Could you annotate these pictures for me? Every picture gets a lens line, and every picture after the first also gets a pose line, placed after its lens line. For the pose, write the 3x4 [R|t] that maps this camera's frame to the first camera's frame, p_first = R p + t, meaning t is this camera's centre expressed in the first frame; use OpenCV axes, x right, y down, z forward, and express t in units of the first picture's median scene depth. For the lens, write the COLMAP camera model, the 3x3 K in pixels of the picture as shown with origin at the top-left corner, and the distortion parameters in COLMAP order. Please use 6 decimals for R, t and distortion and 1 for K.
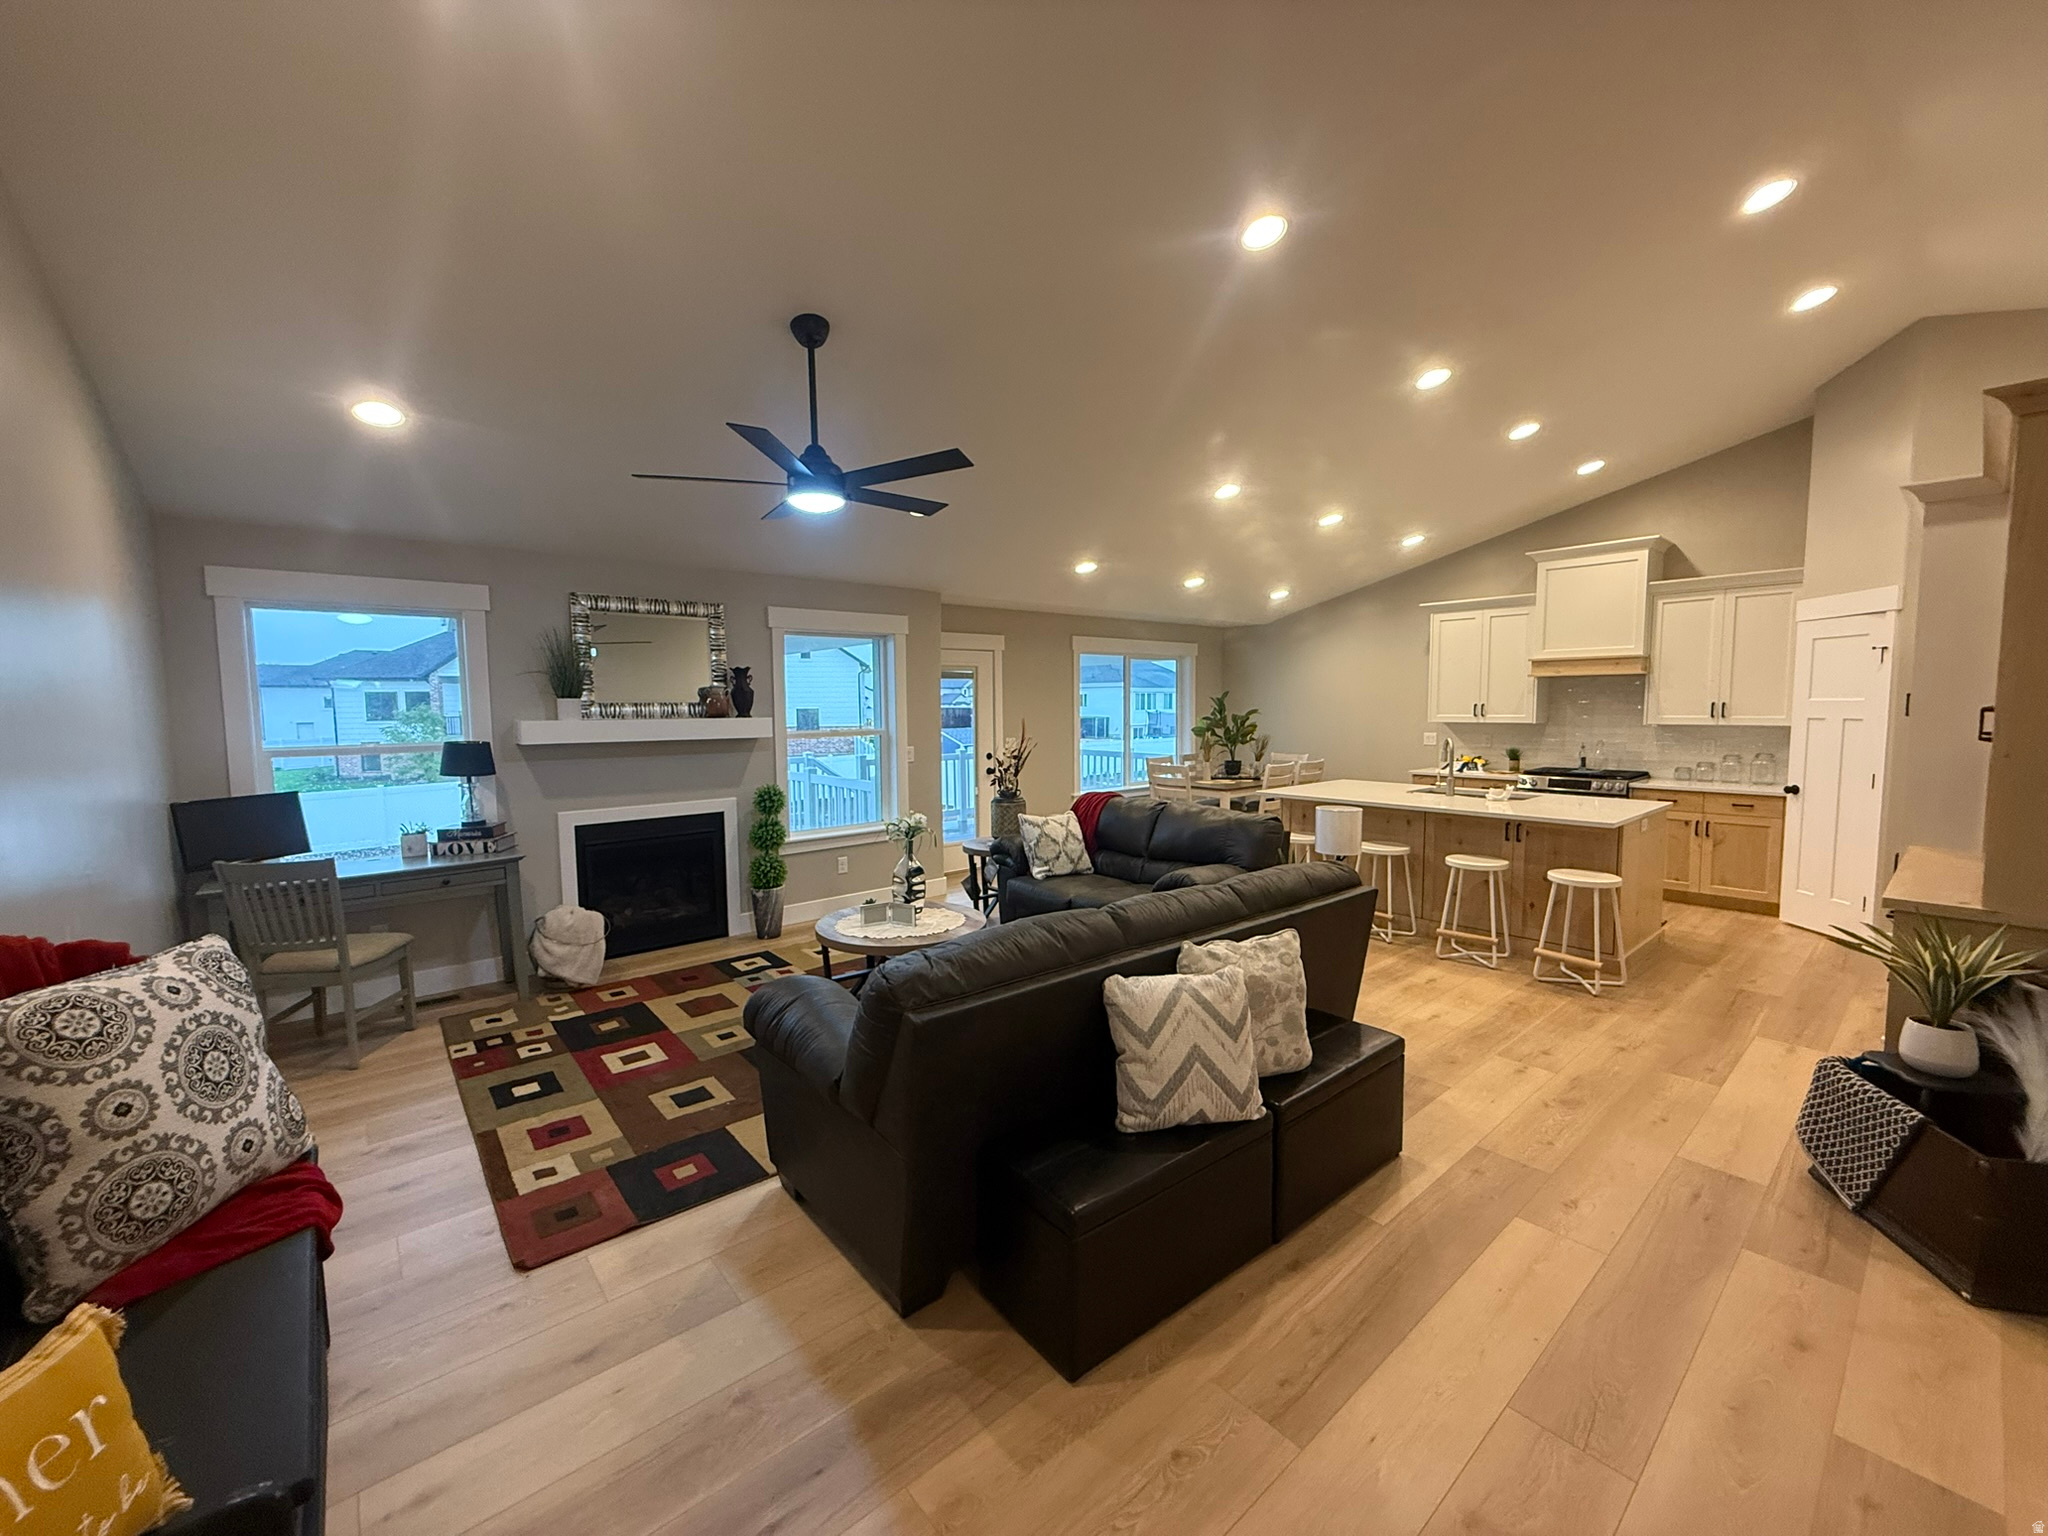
lens RADIAL K [[812.5, 0, 1019.0], [0, 812.5, 767.1], [0, 0, 1]] dist [-0.000301, -0.000322]
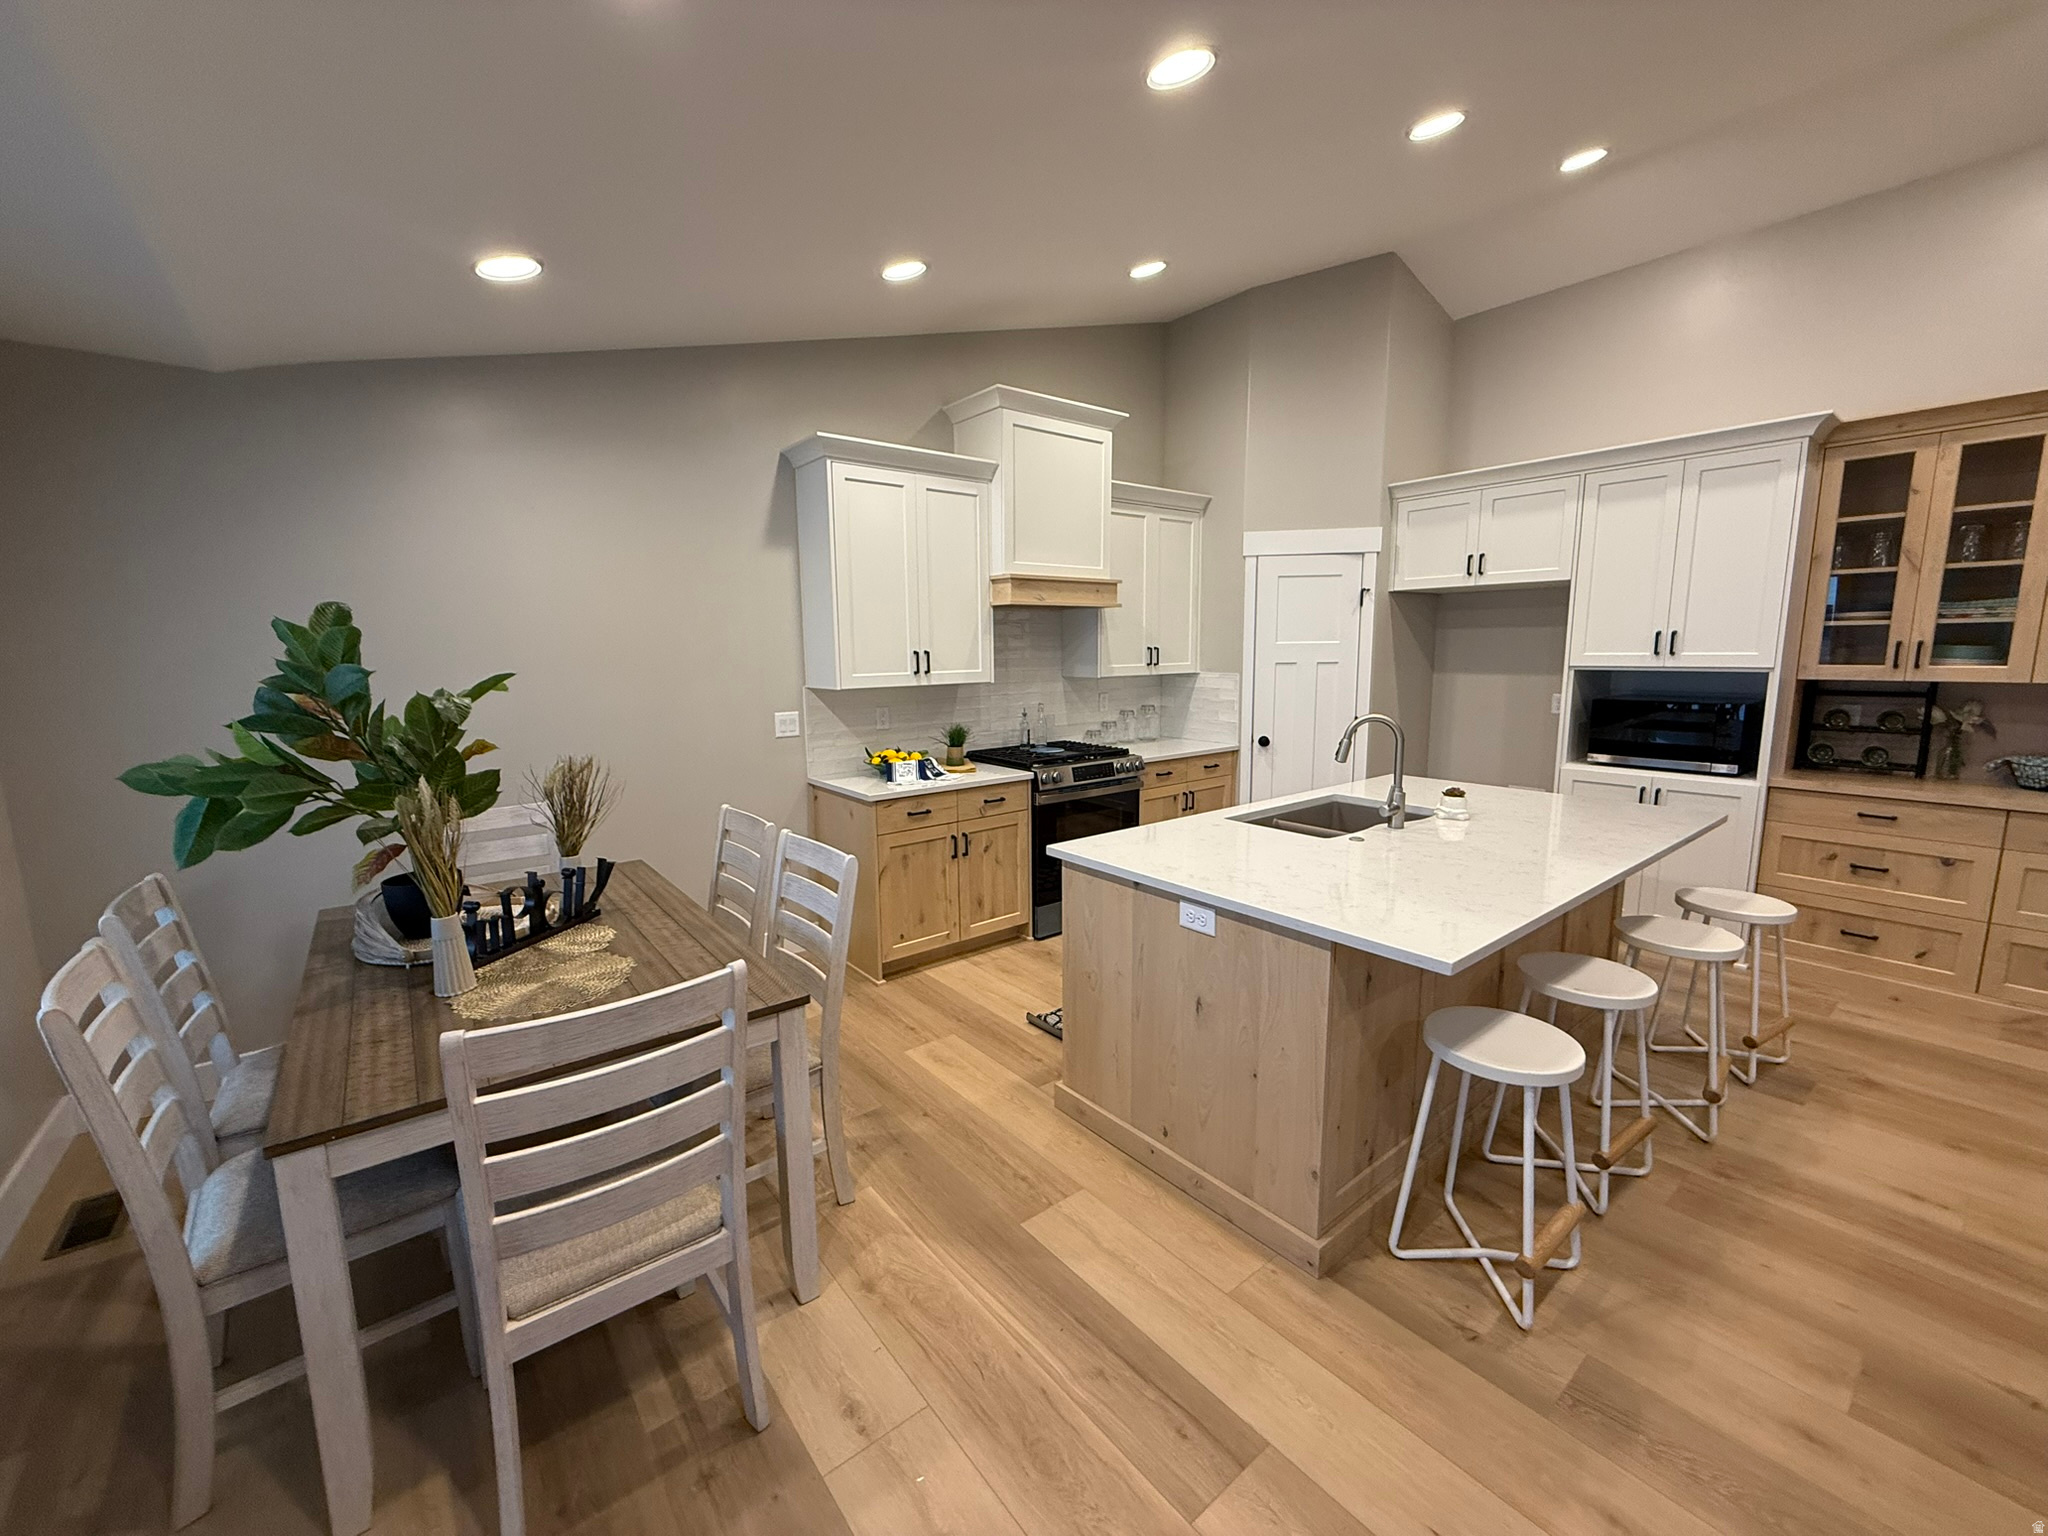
lens RADIAL K [[812.5, 0, 1019.0], [0, 812.5, 767.1], [0, 0, 1]] dist [-0.000301, -0.000322]
pose [[0.032132, -0.138917, 0.989783, 0.028265], [0.088652, 0.986787, 0.135618, -0.091074], [-0.995544, 0.083388, 0.044023, 1.209087]]
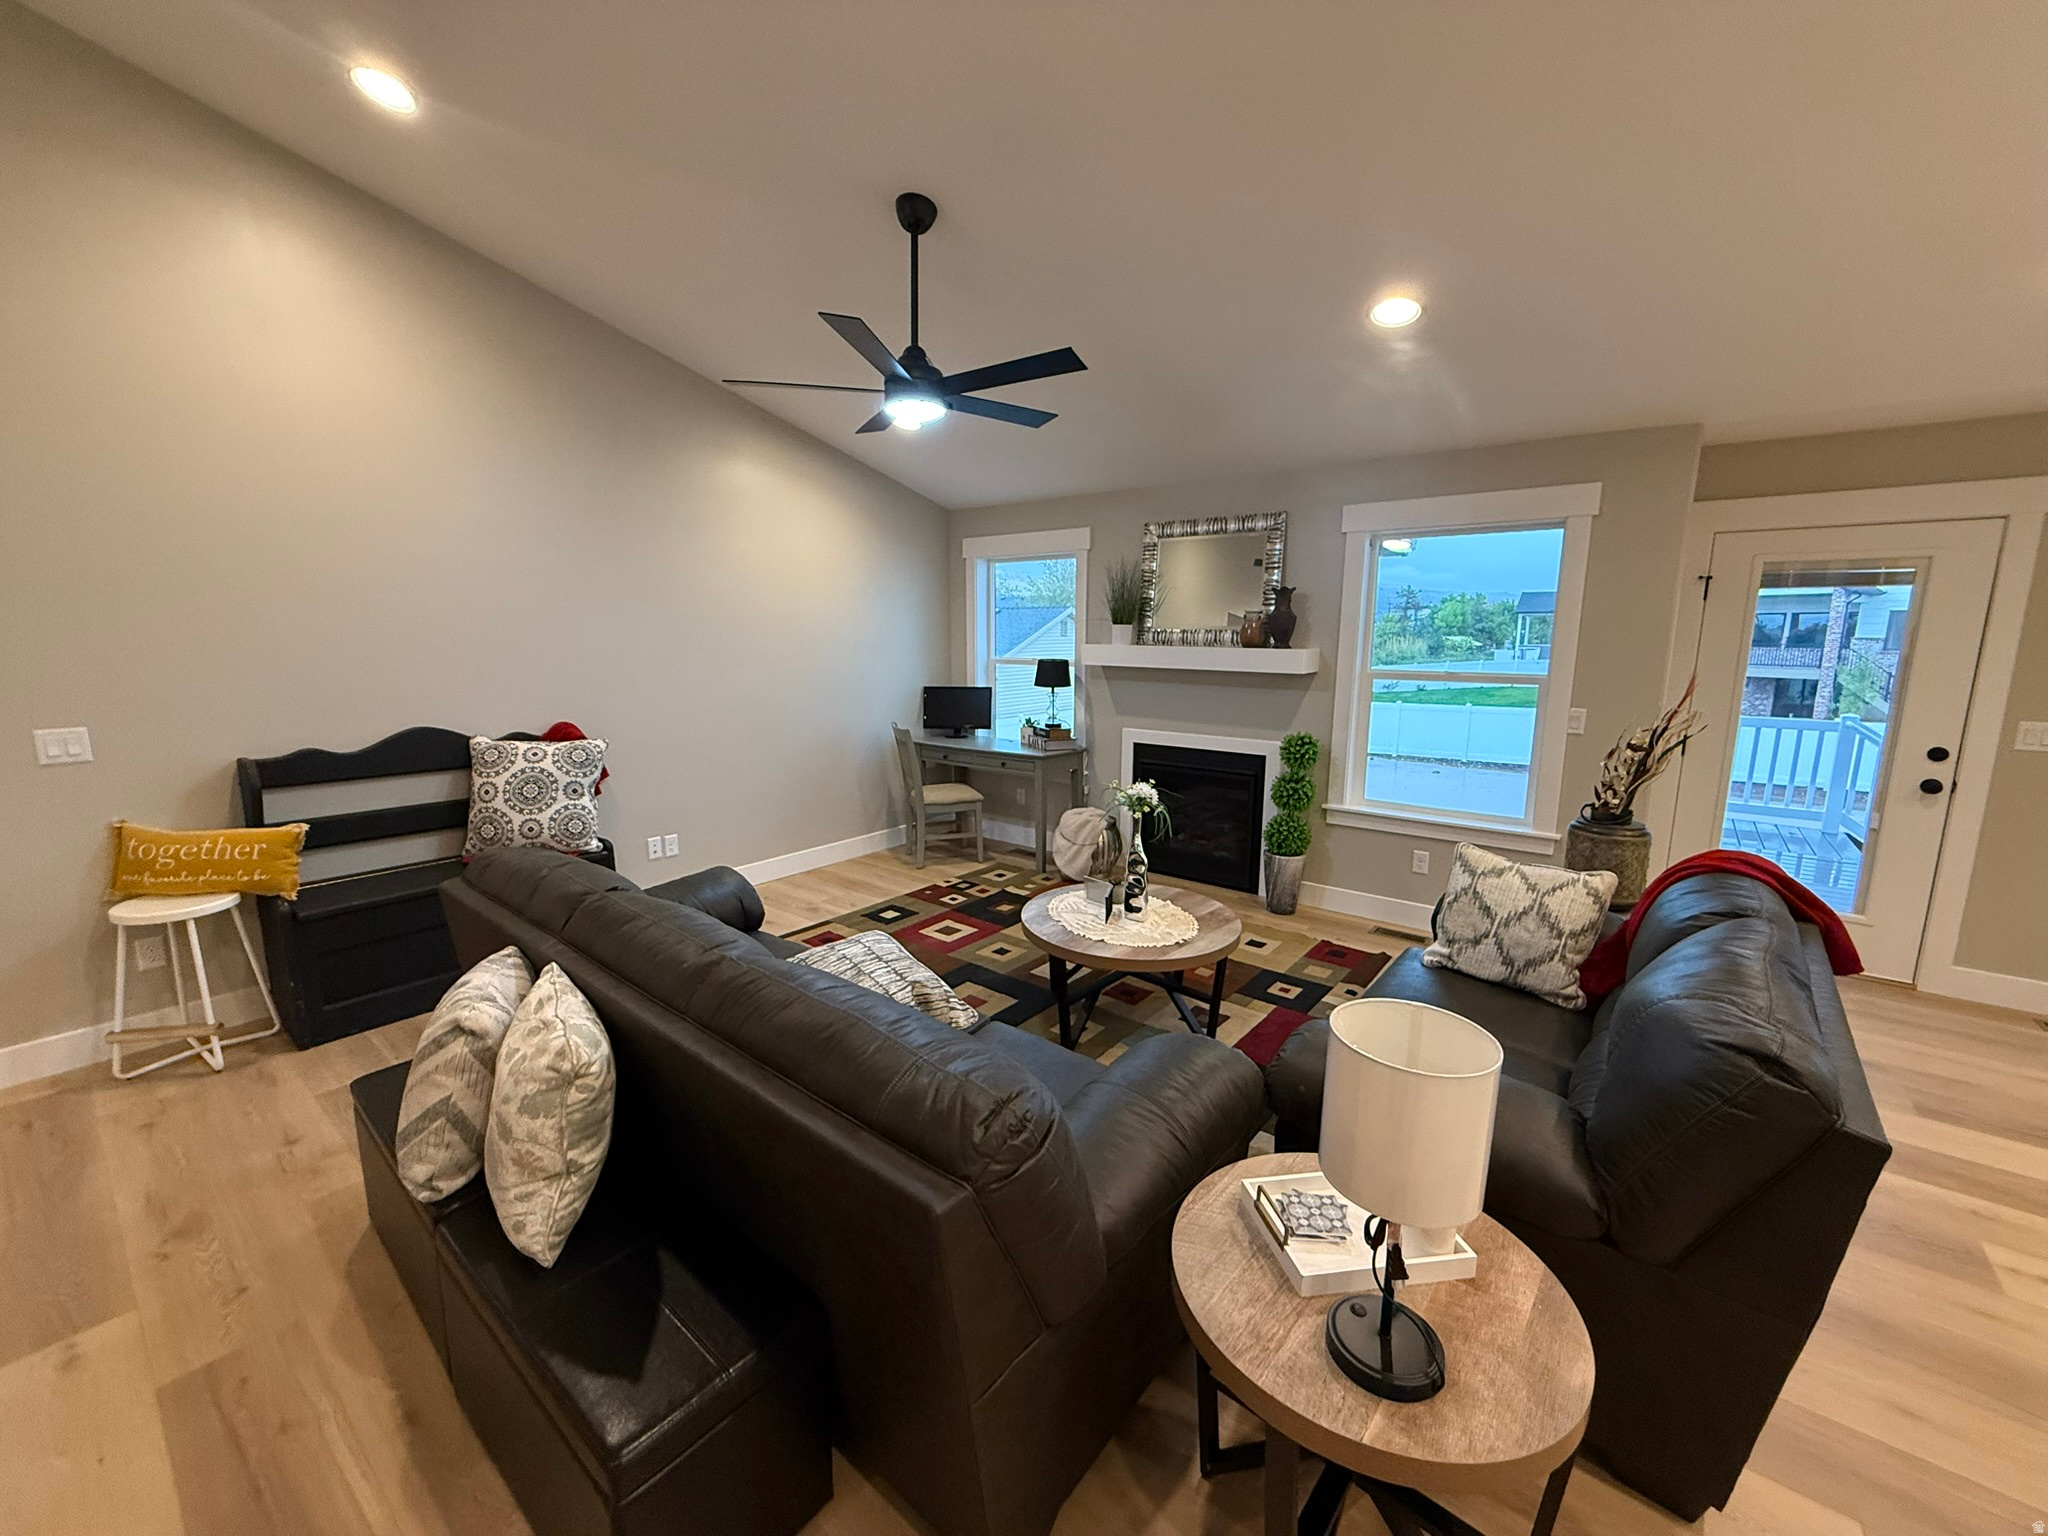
lens RADIAL K [[812.5, 0, 1019.0], [0, 812.5, 767.1], [0, 0, 1]] dist [-0.000301, -0.000322]
pose [[0.194251, 0.174322, -0.965338, 0.418125], [-0.083747, 0.983438, 0.160739, -0.049935], [0.977370, 0.049620, 0.205633, 0.539929]]
